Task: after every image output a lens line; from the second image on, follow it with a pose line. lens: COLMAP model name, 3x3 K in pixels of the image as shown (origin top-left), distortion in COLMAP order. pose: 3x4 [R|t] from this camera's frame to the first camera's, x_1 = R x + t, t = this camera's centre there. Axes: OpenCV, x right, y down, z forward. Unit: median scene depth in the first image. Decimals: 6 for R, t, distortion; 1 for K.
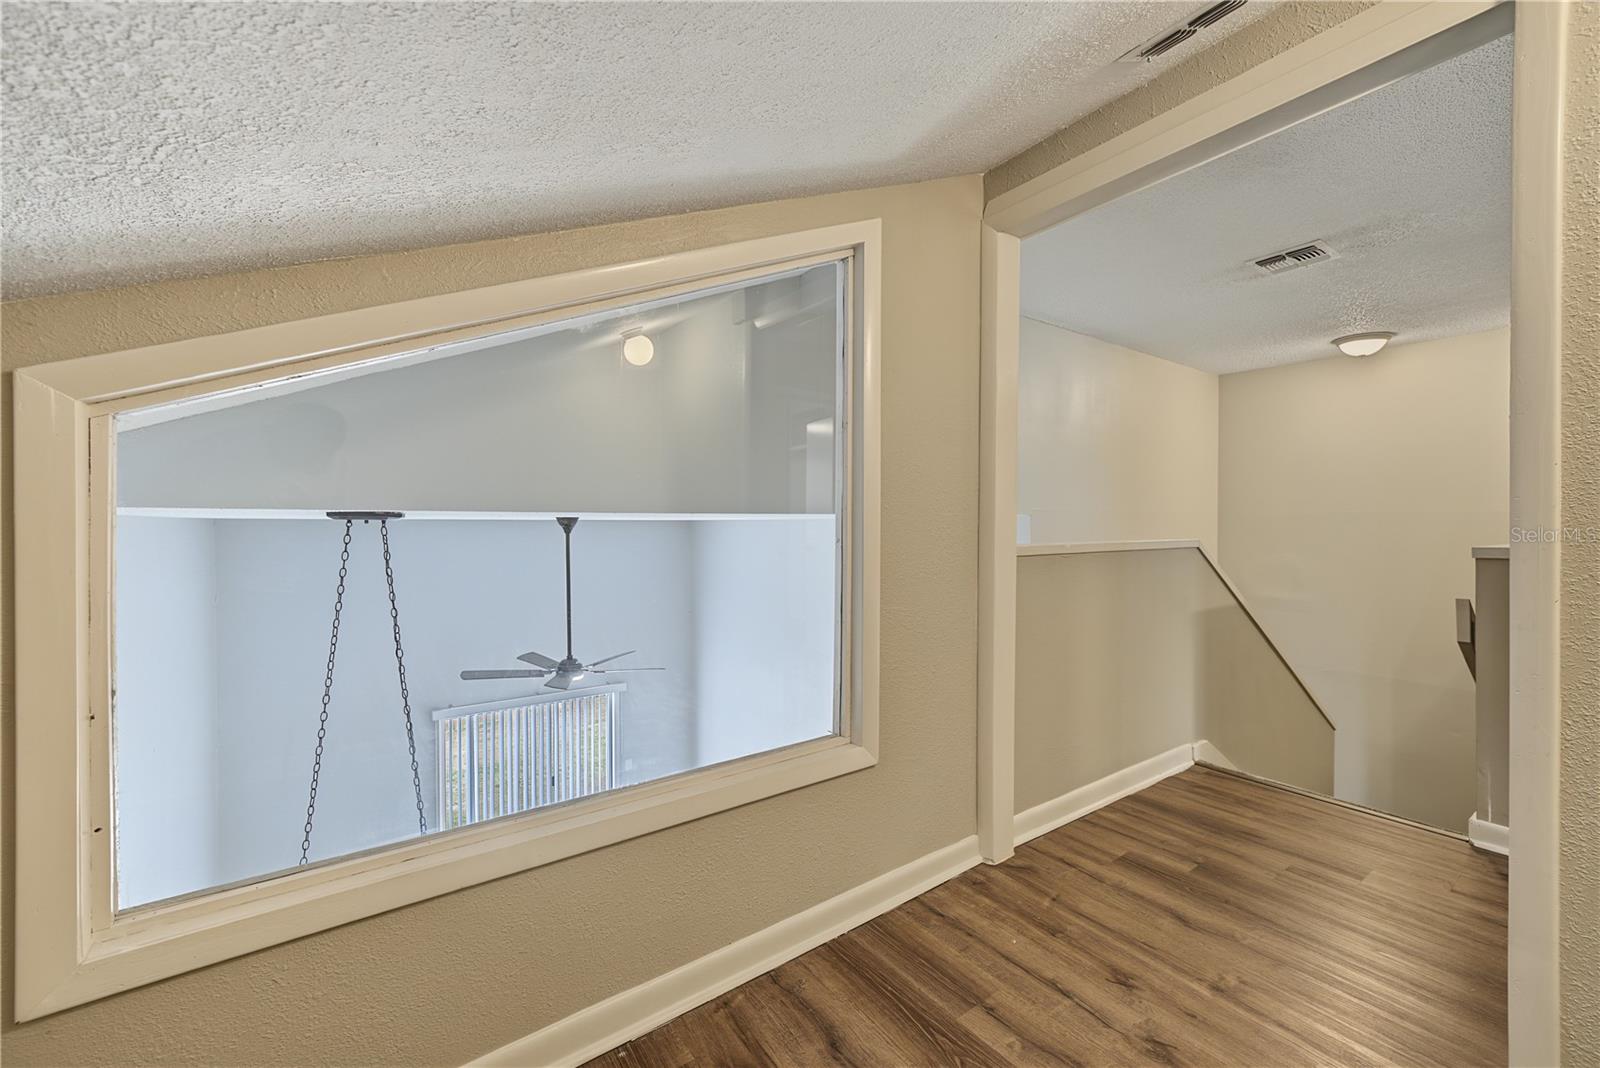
lens RADIAL K [[646.2, 0, 793.3], [0, 646.2, 534.7], [0, 0, 1]] dist [-0.006005, 0.002657]
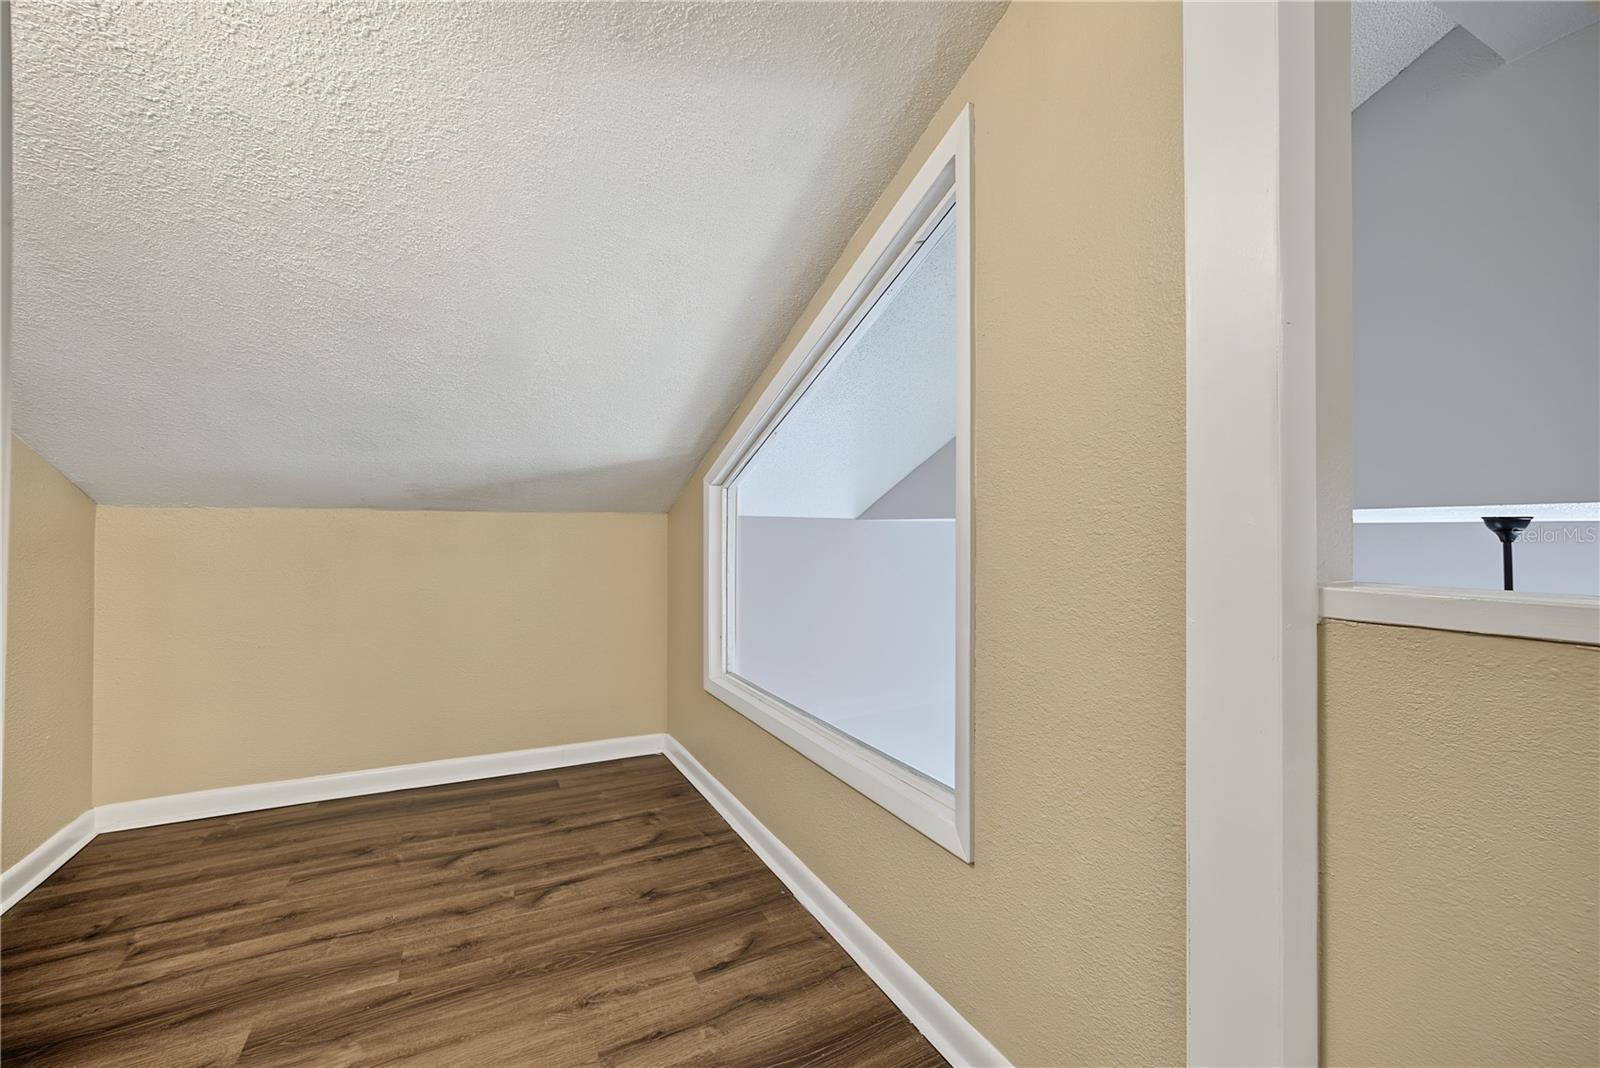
lens RADIAL K [[646.2, 0, 792.8], [0, 646.2, 527.2], [0, 0, 1]] dist [-0.006005, 0.002657]
pose [[-0.162112, -0.005892, -0.986755, 1.036298], [-0.015308, 0.999877, -0.003455, -0.012369], [0.986654, 0.014545, -0.162182, 1.099857]]
